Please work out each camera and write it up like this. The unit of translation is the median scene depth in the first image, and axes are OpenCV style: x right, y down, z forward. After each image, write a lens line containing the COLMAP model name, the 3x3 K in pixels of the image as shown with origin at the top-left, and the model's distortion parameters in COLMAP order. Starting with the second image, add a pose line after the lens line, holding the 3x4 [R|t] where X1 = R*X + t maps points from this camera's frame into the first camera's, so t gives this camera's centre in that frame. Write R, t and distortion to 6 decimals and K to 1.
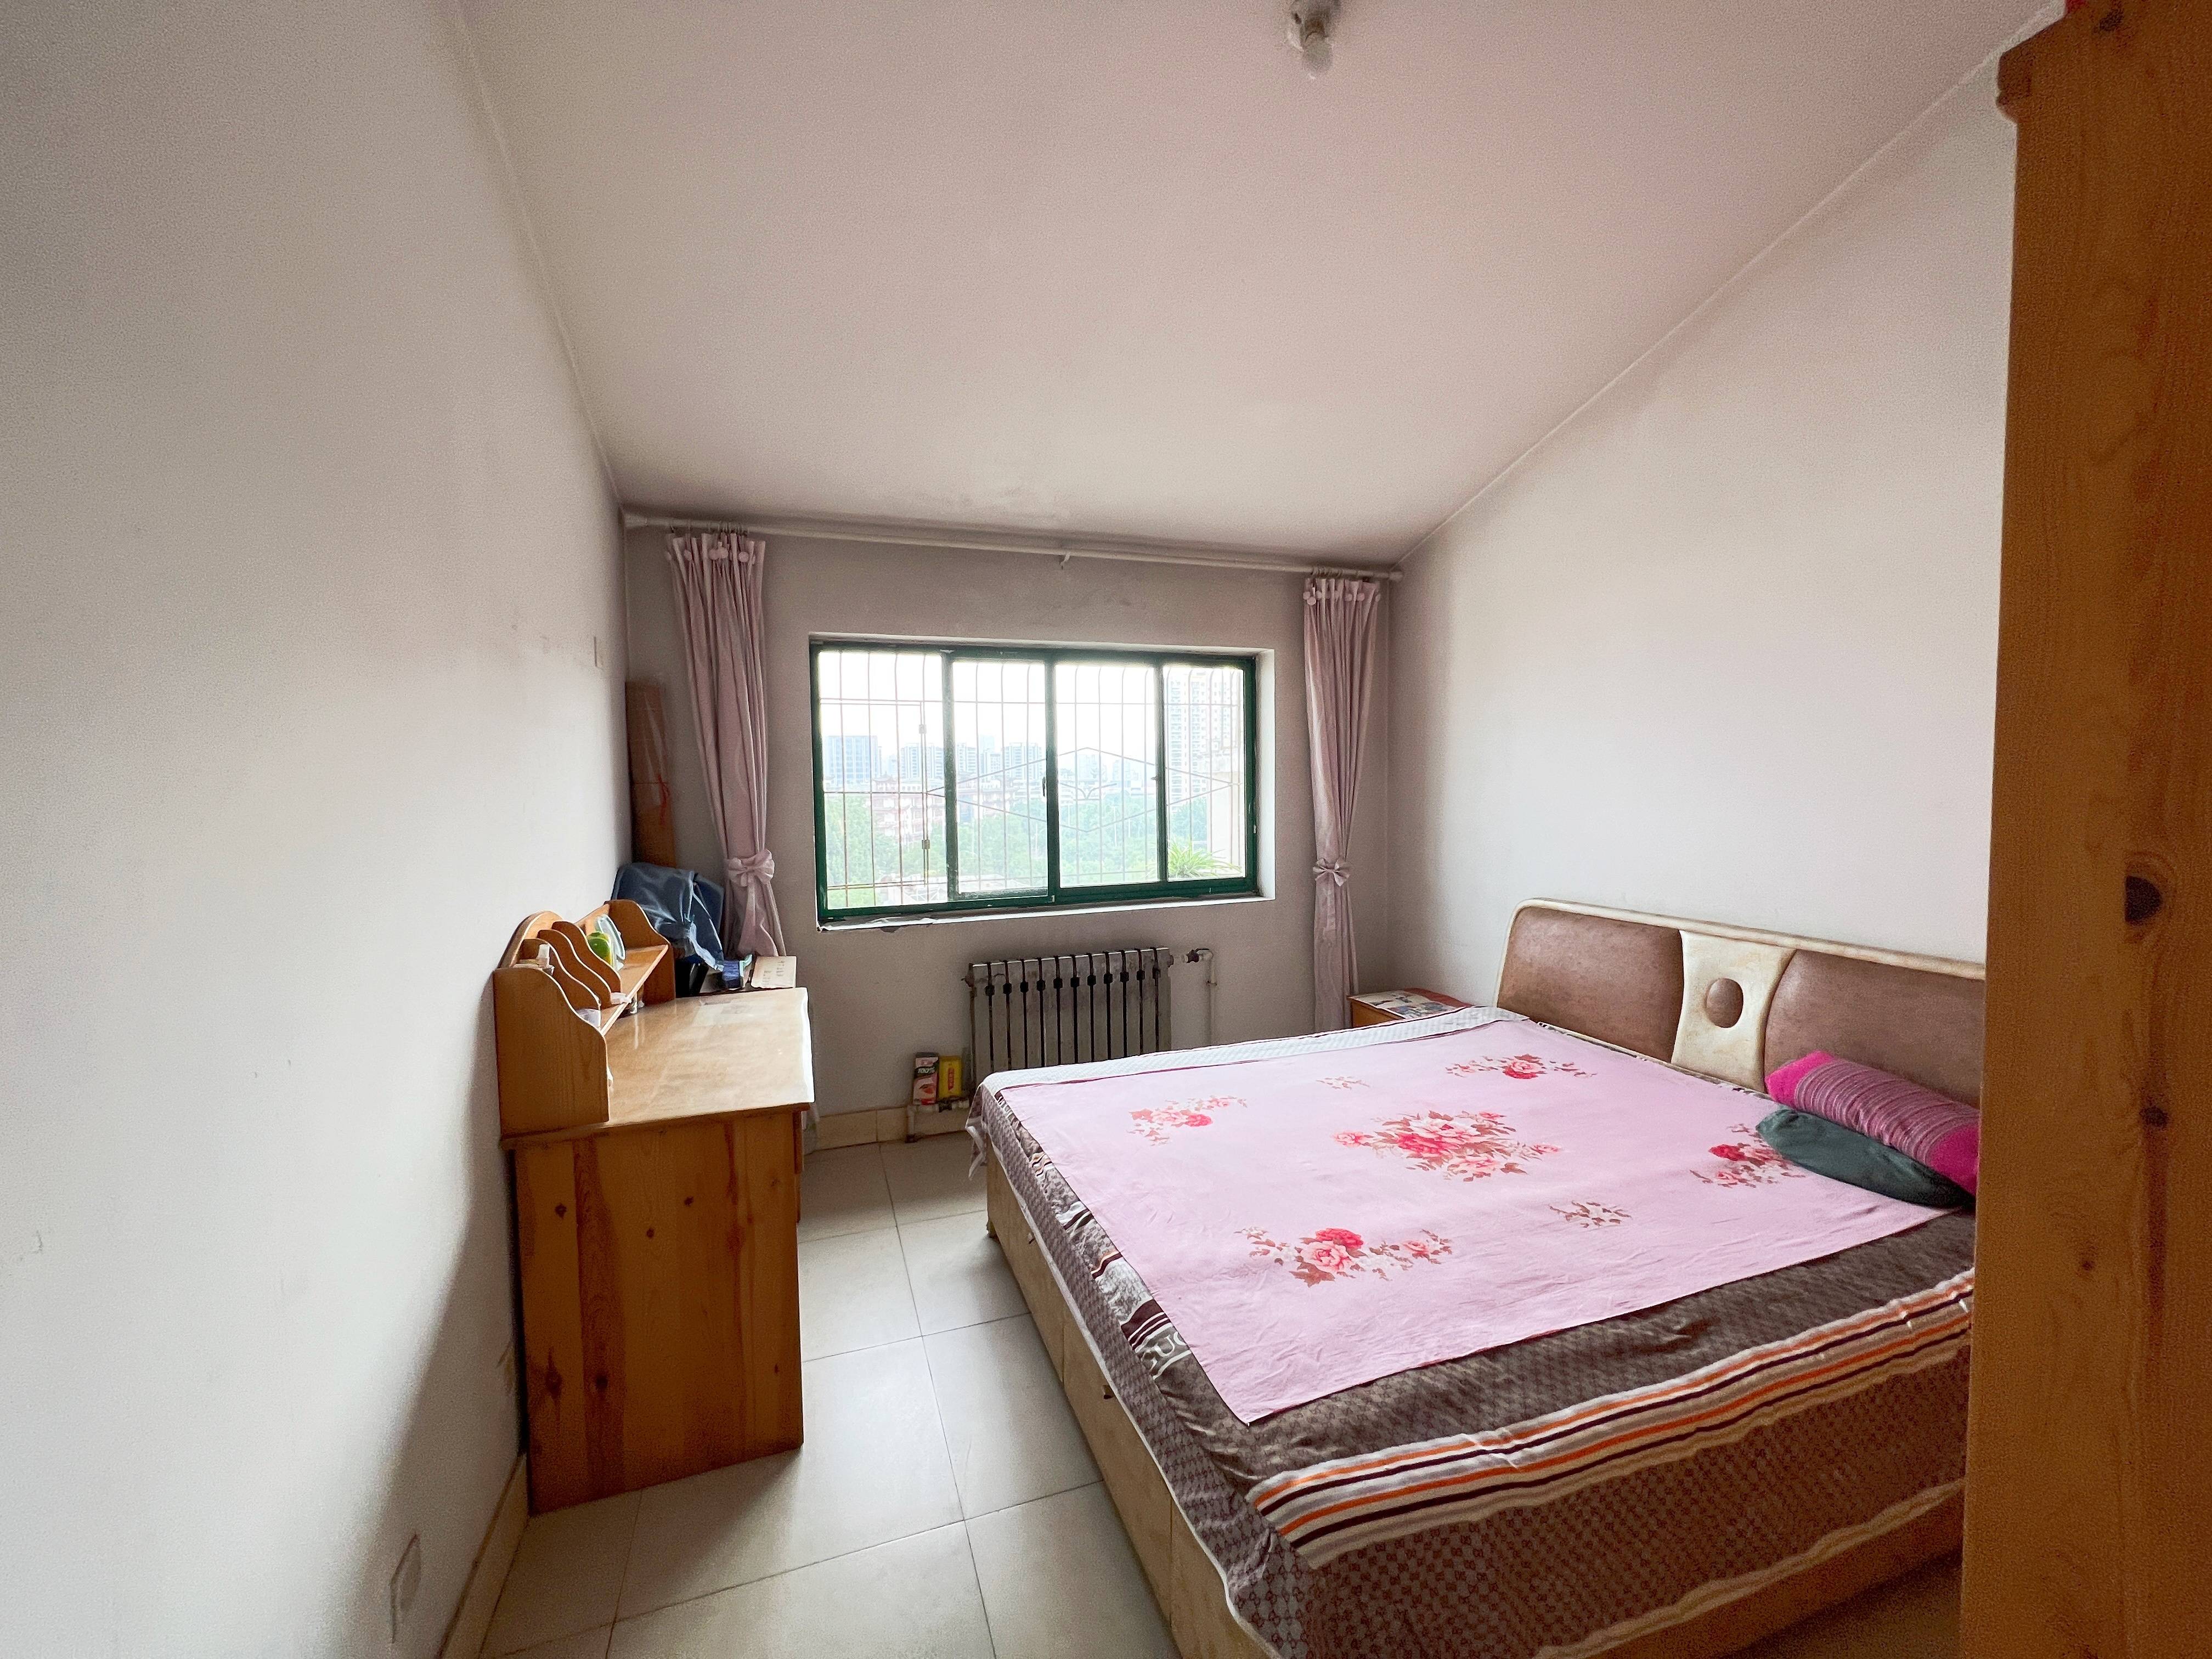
lens RADIAL K [[895.7, 0, 1105.7], [0, 895.7, 825.8], [0, 0, 1]] dist [0.002418, 0.000010]
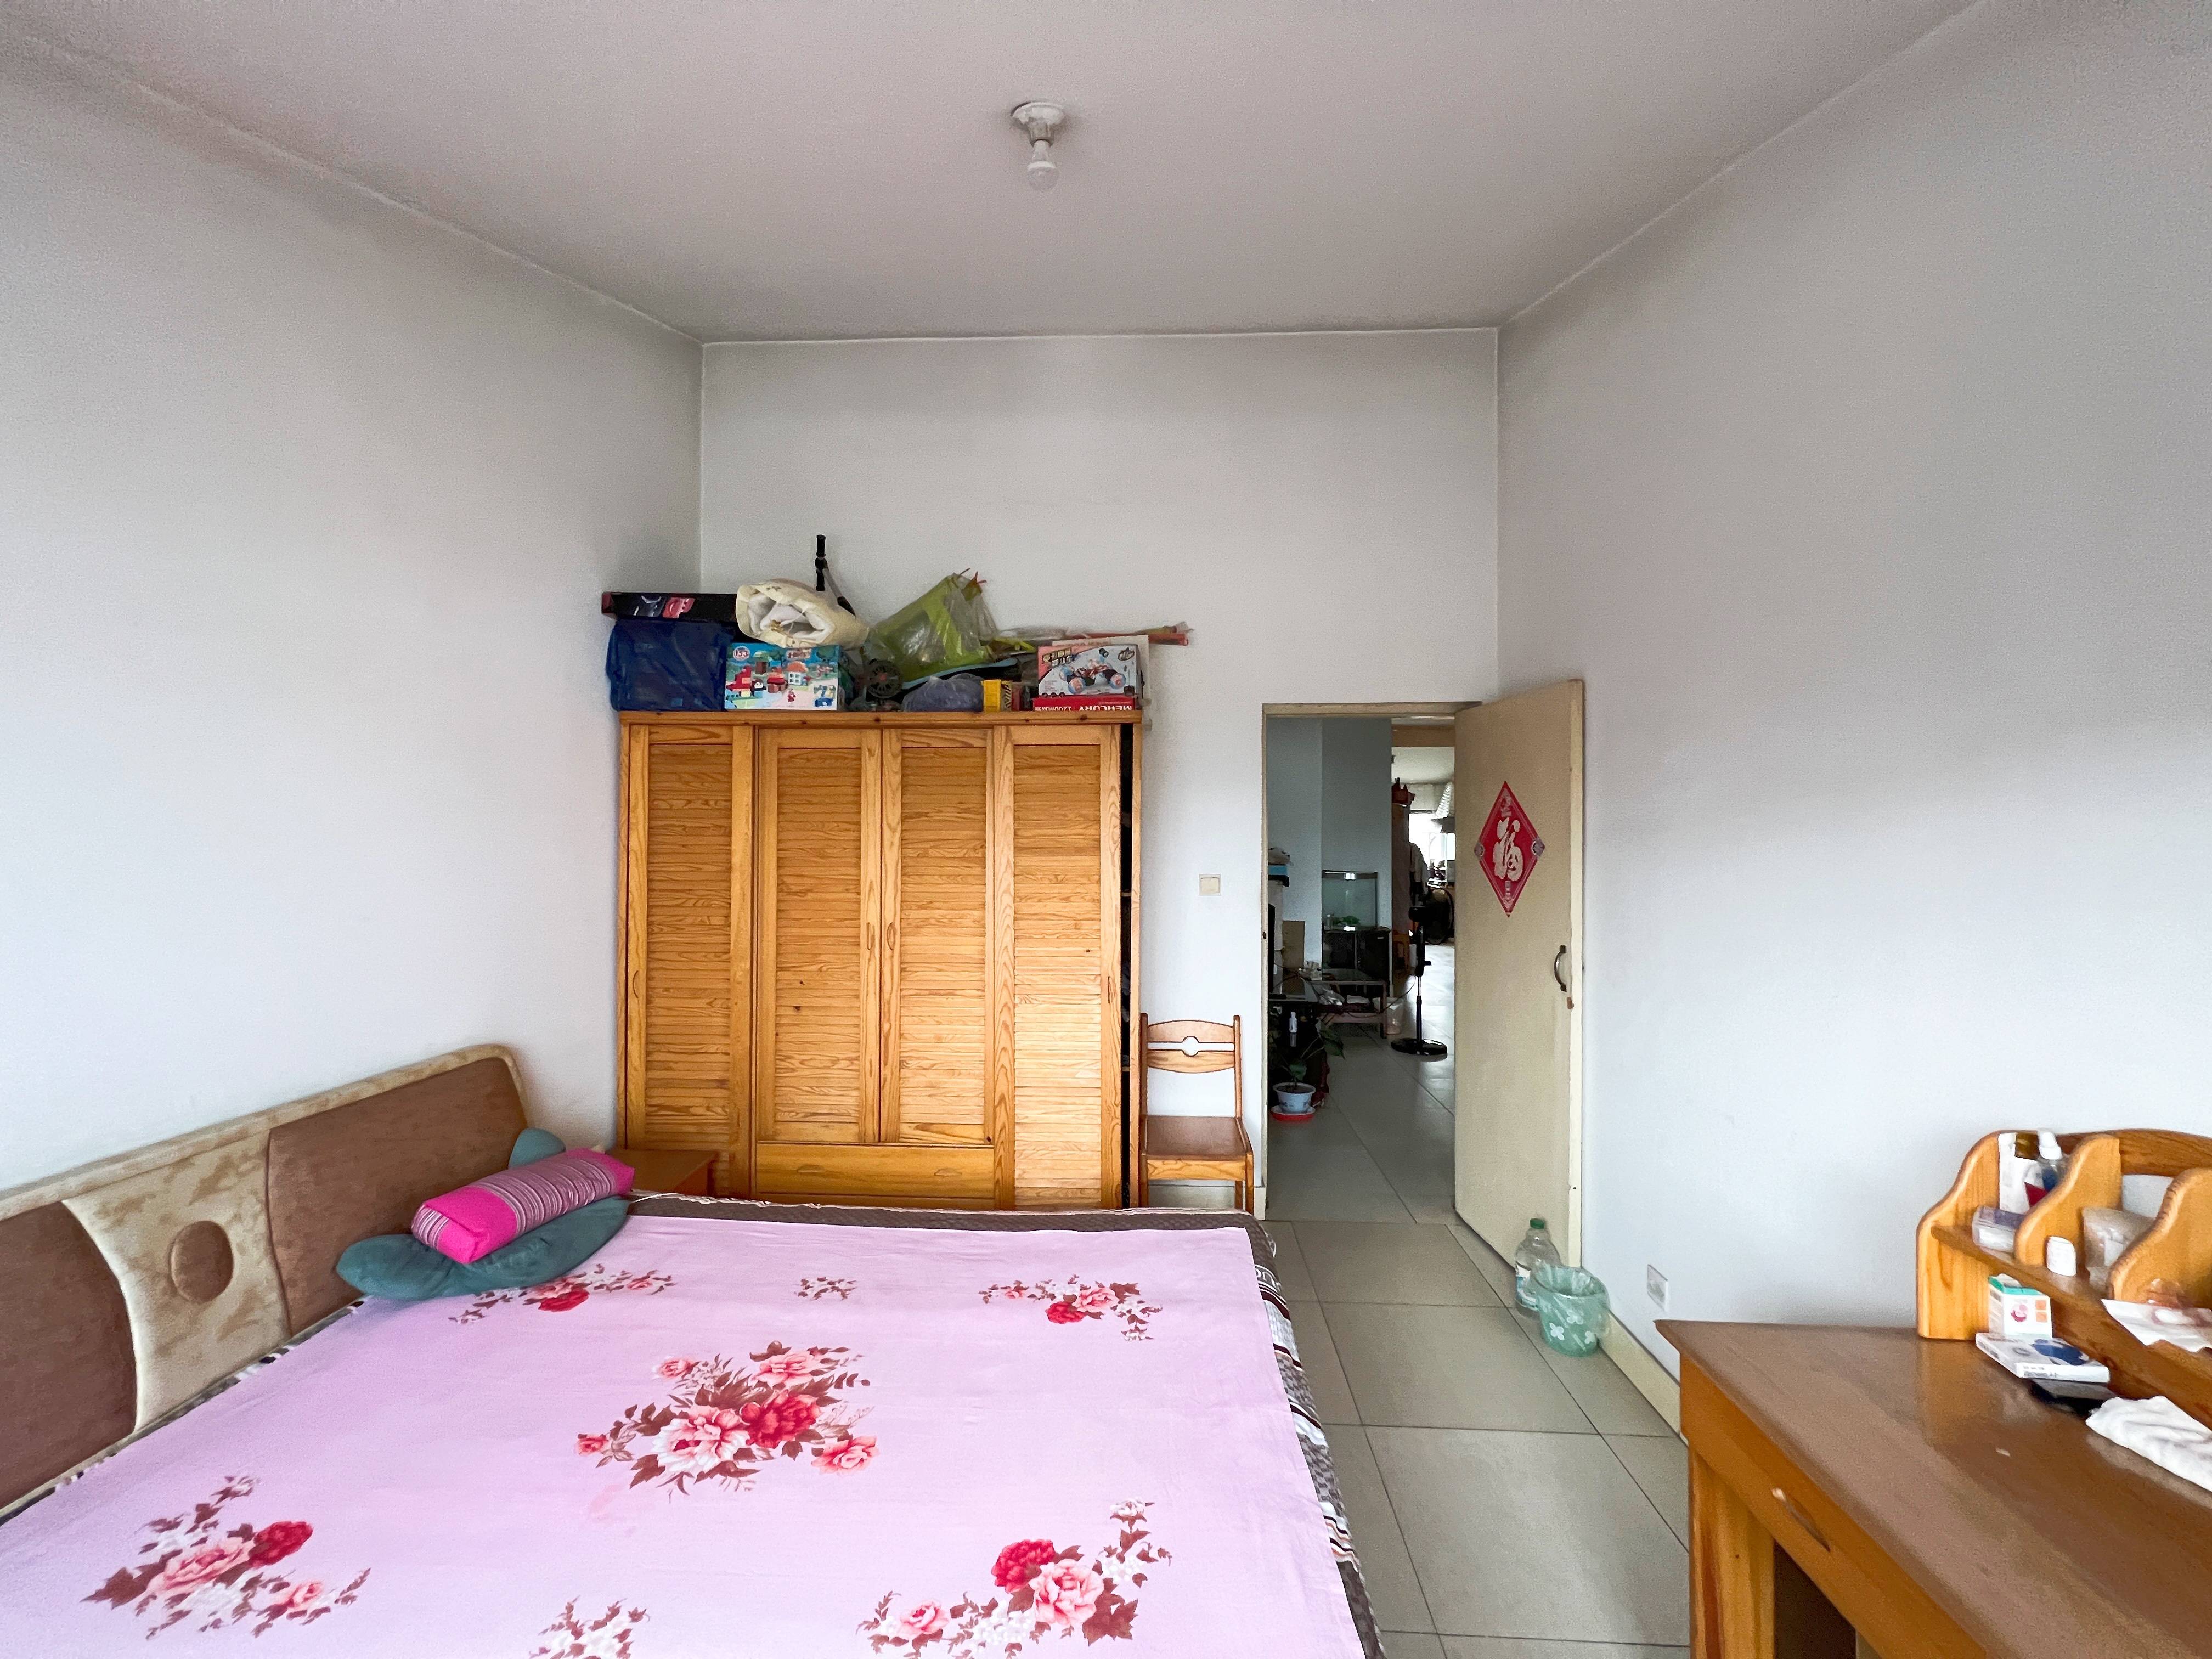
lens RADIAL K [[874.4, 0, 1107.8], [0, 874.4, 827.9], [0, 0, 1]] dist [0.000359, 0.000133]
pose [[-0.925328, 0.016304, 0.378816, -0.148014], [0.032788, 0.998773, 0.037104, -0.121300], [-0.377747, 0.046754, -0.924728, 1.479373]]
